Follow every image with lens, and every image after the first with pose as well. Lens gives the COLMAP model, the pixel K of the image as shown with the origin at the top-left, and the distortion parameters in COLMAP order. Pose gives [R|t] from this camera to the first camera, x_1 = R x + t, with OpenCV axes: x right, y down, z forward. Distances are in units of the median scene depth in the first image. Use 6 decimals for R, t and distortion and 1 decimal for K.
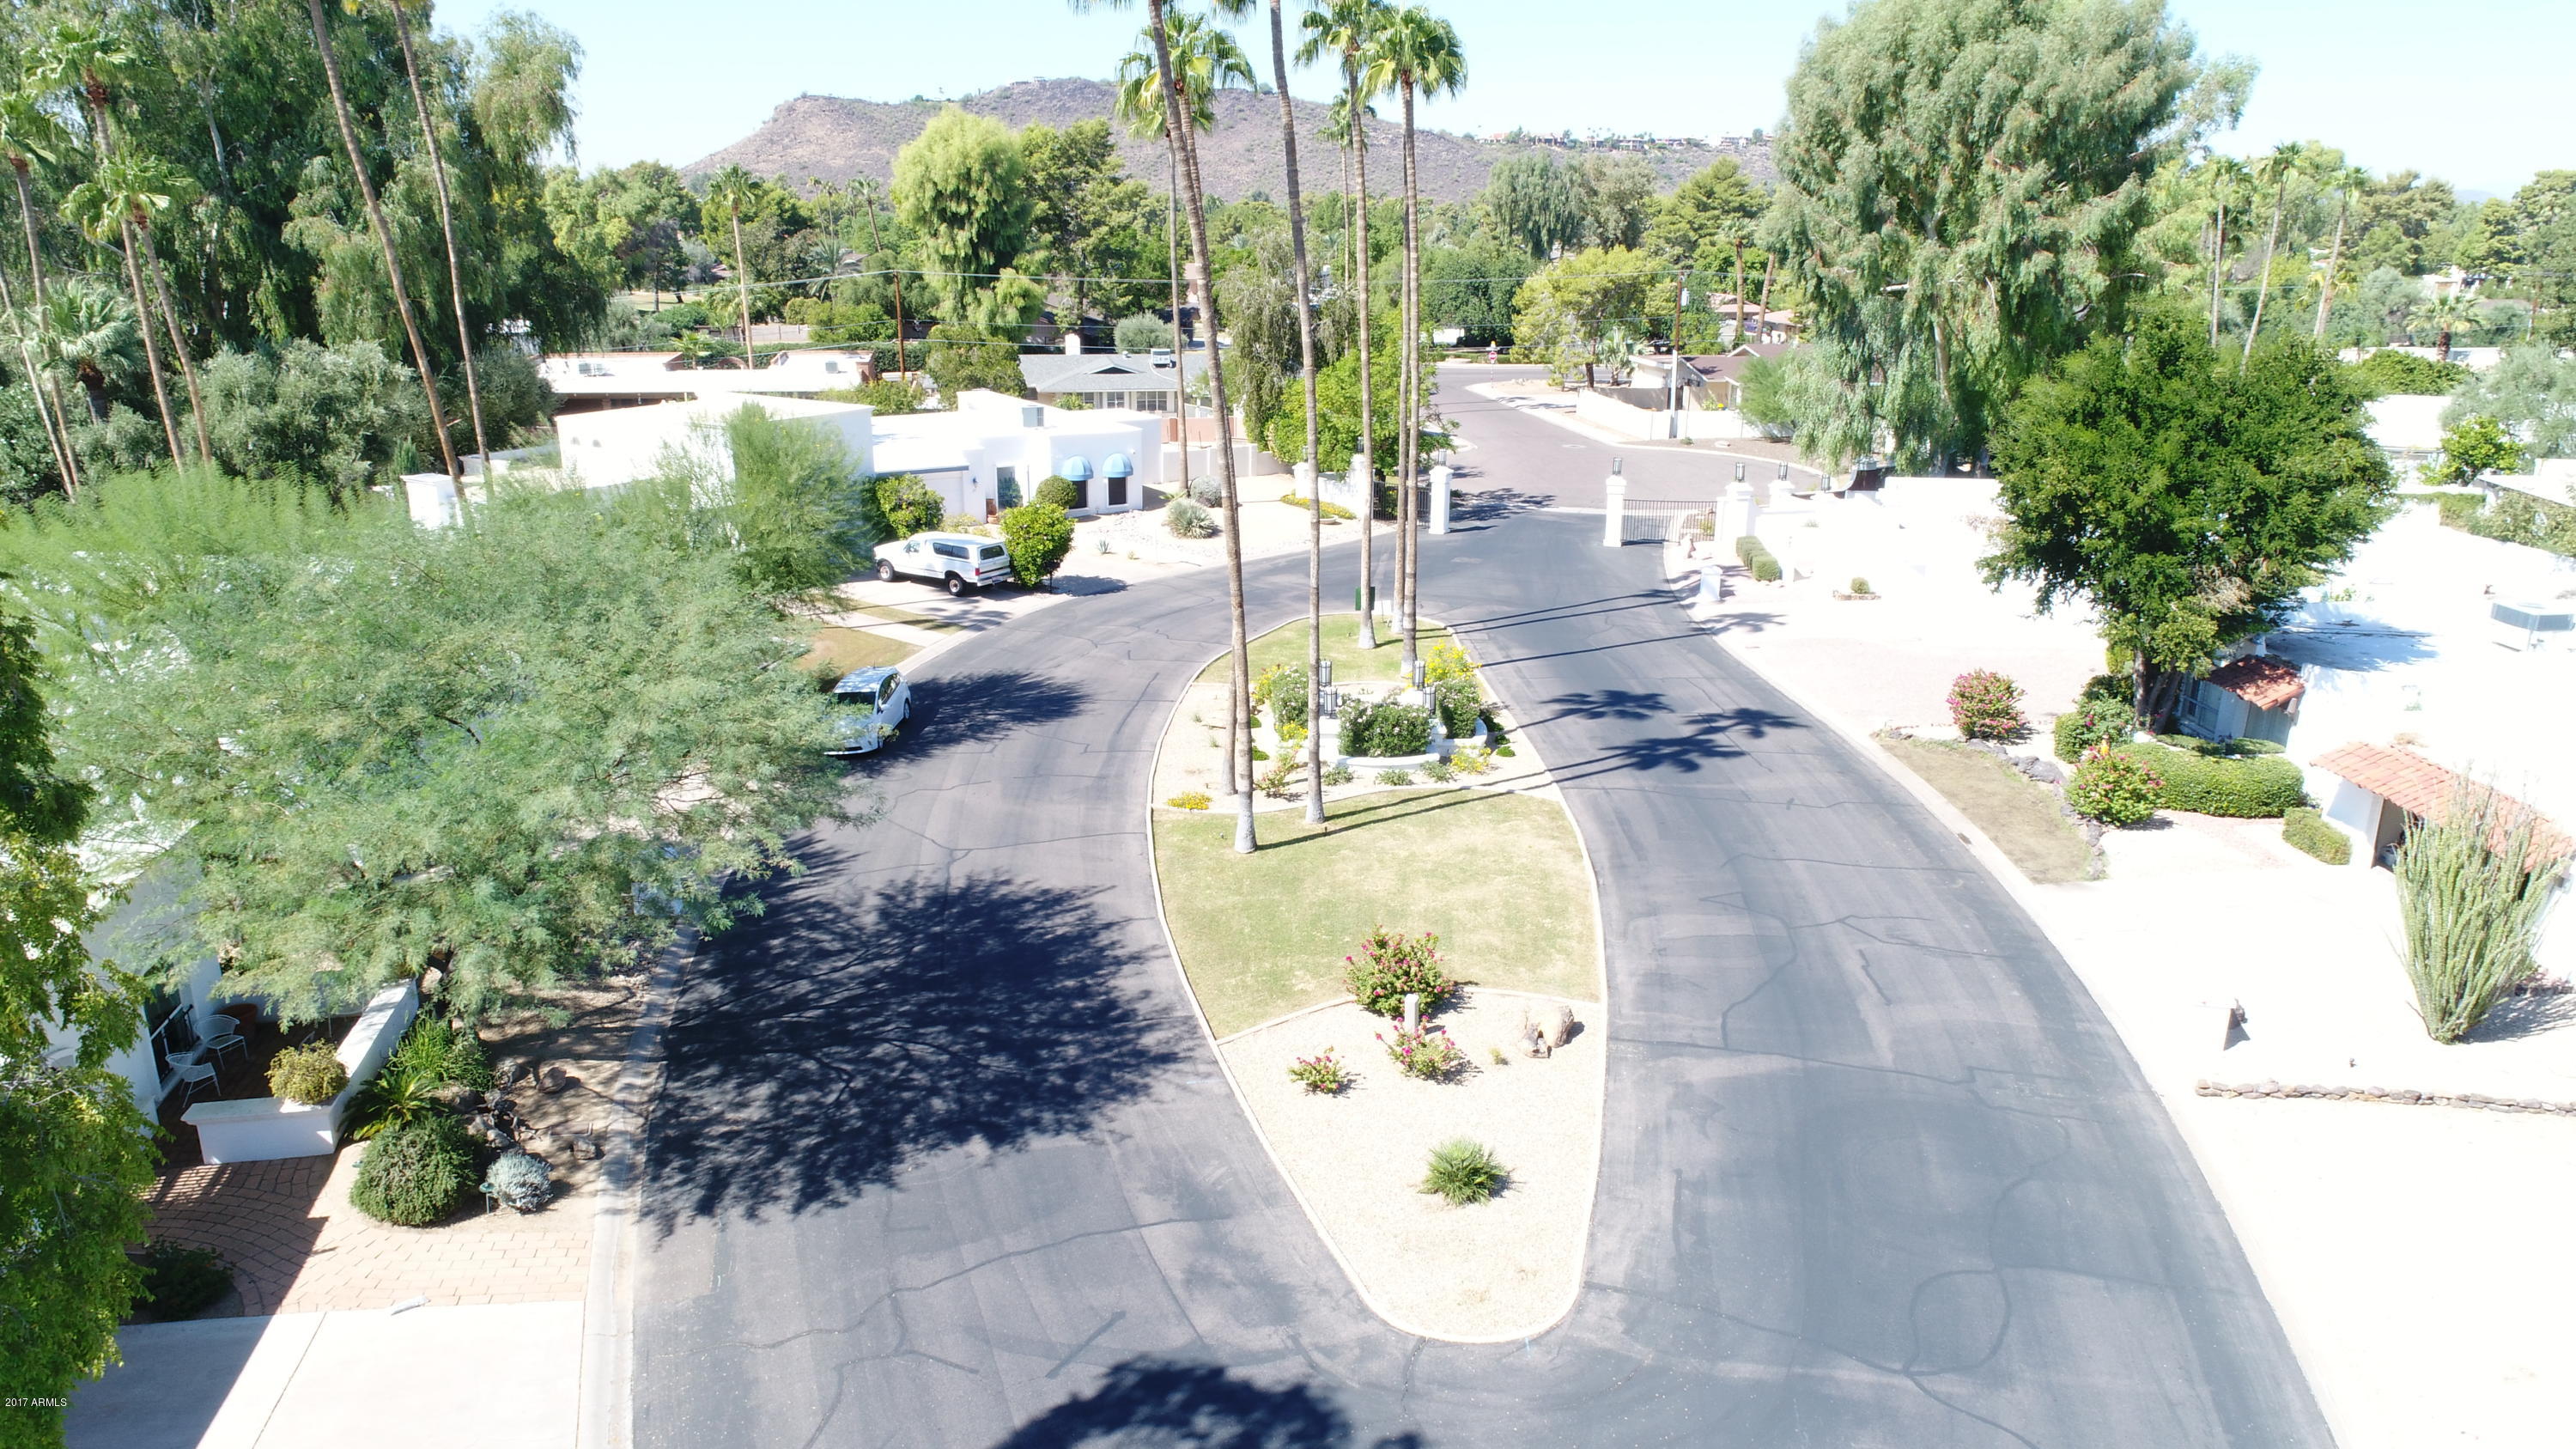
lens RADIAL K [[1698.5, 0, 1286.8], [0, 1698.5, 713.5], [0, 0, 1]] dist [0.001578, -0.006532]
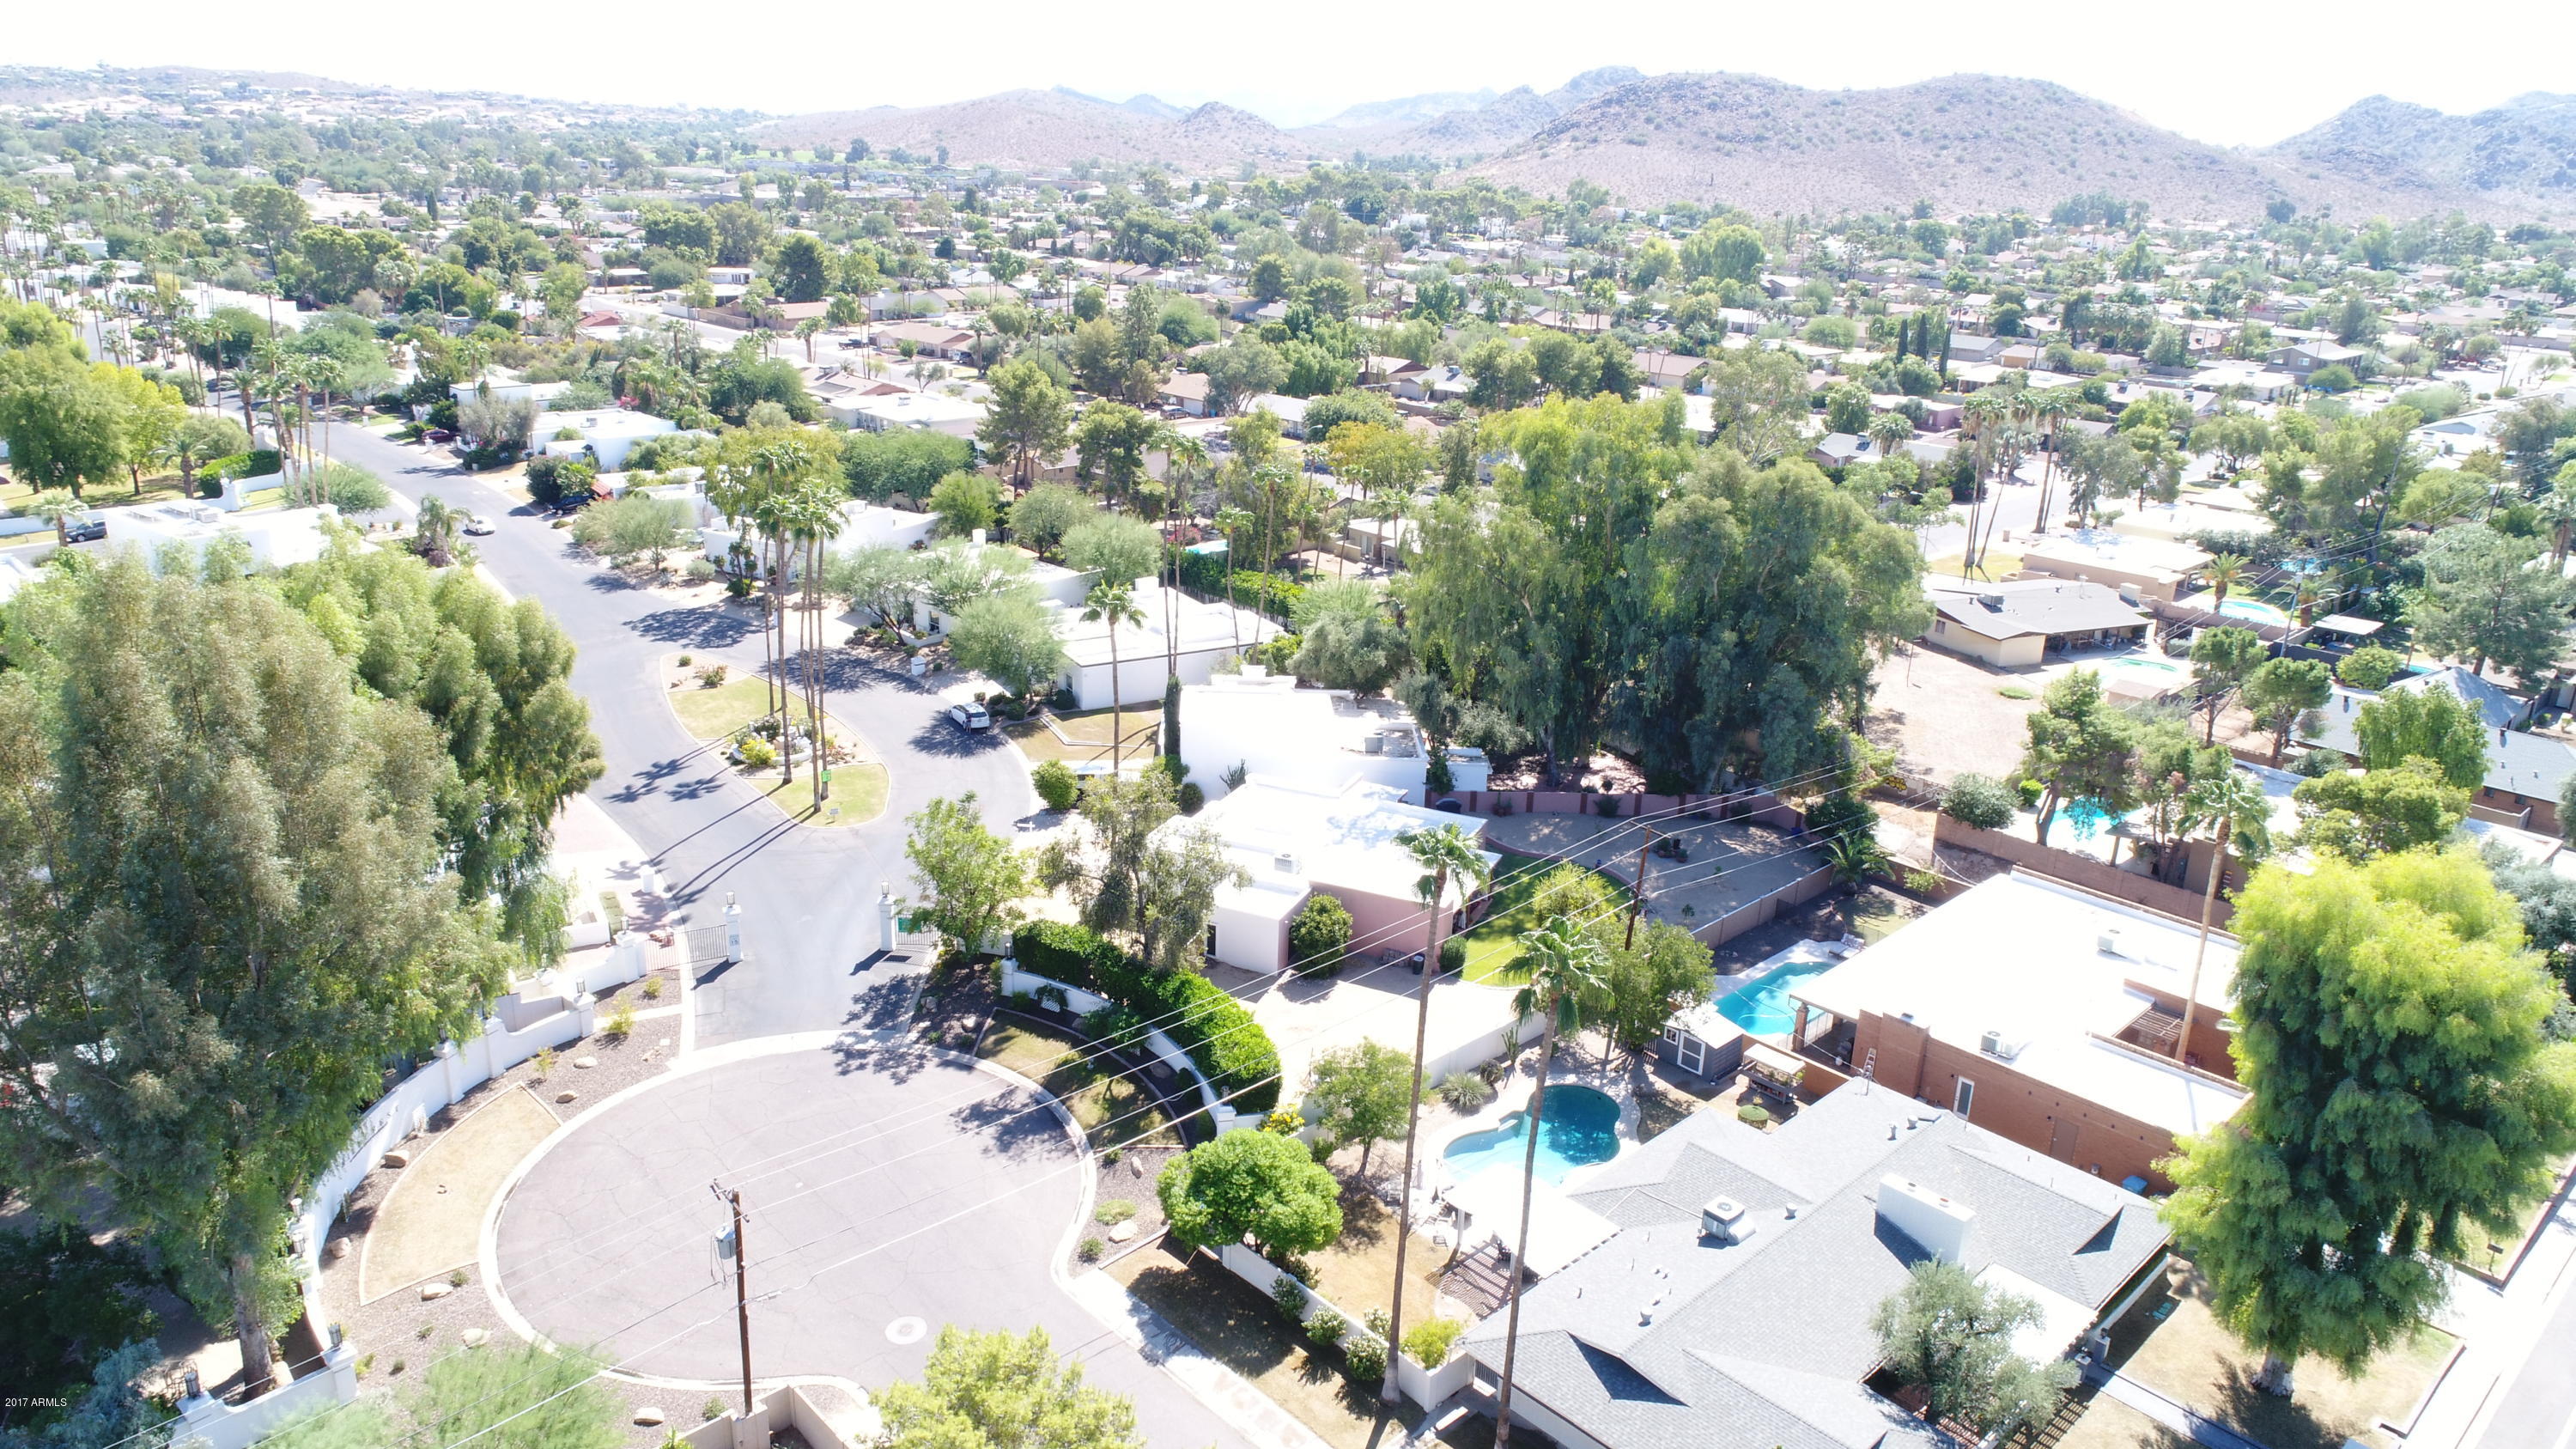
lens RADIAL K [[1698.5, 0, 1284.1], [0, 1698.5, 727.3], [0, 0, 1]] dist [0.001578, -0.006532]
pose [[-0.833466, 0.147527, -0.532513, 0.559918], [-0.194578, 0.823619, 0.532720, -1.094774], [0.517179, 0.547619, -0.657753, 2.194170]]
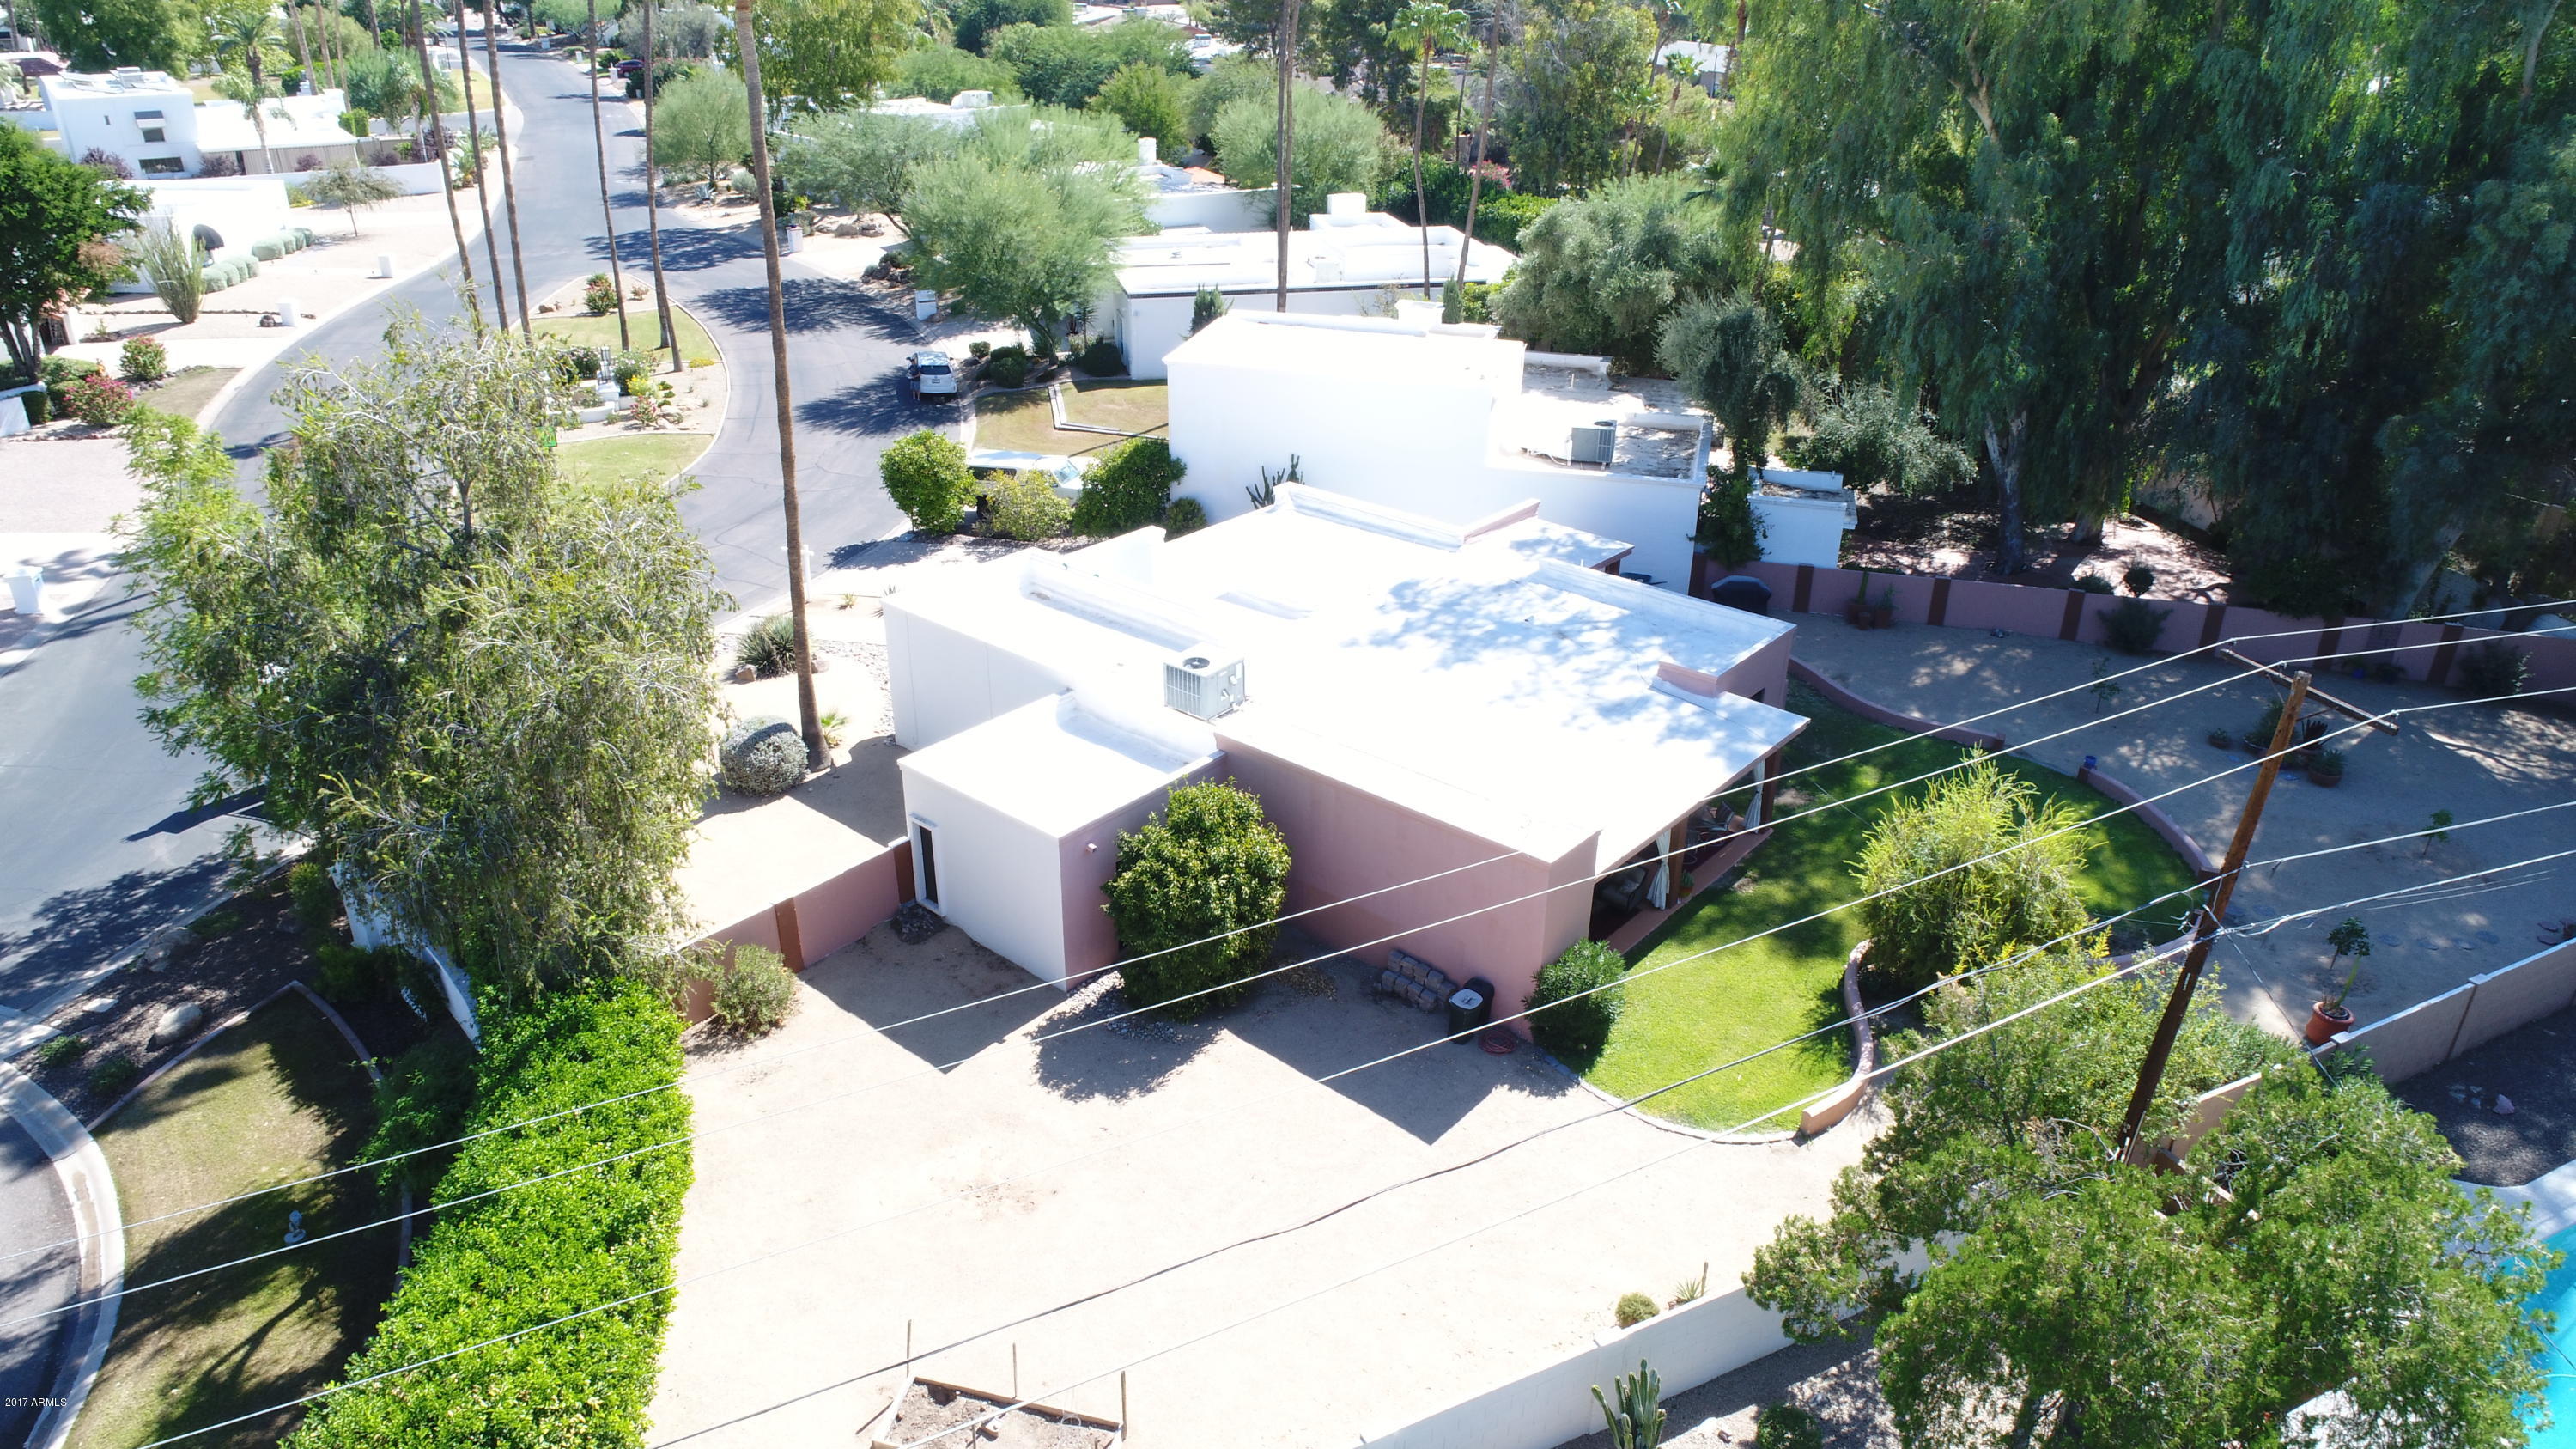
lens RADIAL K [[1698.5, 0, 1286.6], [0, 1698.5, 730.0], [0, 0, 1]] dist [0.001578, -0.006532]
pose [[-0.955428, 0.111366, -0.273413, -0.071269], [-0.103761, 0.740363, 0.664151, -0.586233], [0.276389, 0.662918, -0.695808, 1.708587]]
